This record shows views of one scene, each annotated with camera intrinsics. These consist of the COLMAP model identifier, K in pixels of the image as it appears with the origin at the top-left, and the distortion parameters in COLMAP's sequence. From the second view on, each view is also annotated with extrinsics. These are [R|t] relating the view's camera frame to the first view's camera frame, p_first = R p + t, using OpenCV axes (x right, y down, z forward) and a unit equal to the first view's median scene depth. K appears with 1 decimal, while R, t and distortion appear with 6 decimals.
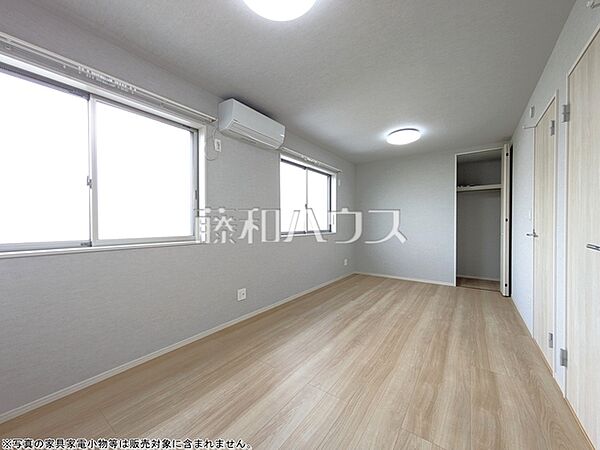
lens RADIAL K [[236.3, 0, 300.0], [0, 236.3, 225.0], [0, 0, 1]] dist [0.000537, 0.000058]
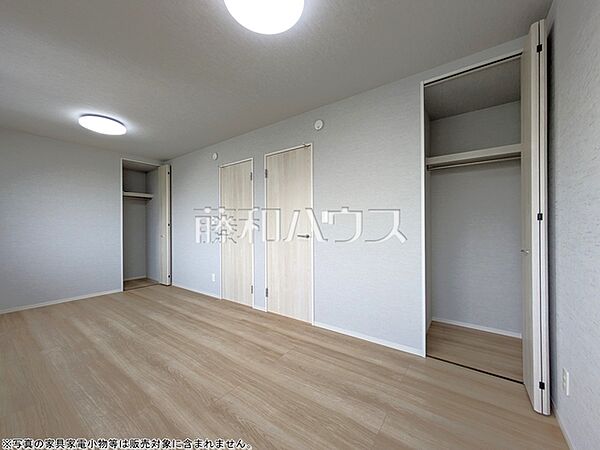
lens RADIAL K [[236.3, 0, 300.0], [0, 236.3, 225.0], [0, 0, 1]] dist [0.000537, 0.000058]
pose [[0.000823, 0.010498, 0.999945, -0.537650], [0.012016, 0.999873, -0.010507, 0.000709], [-0.999927, 0.012024, 0.000697, 0.401809]]
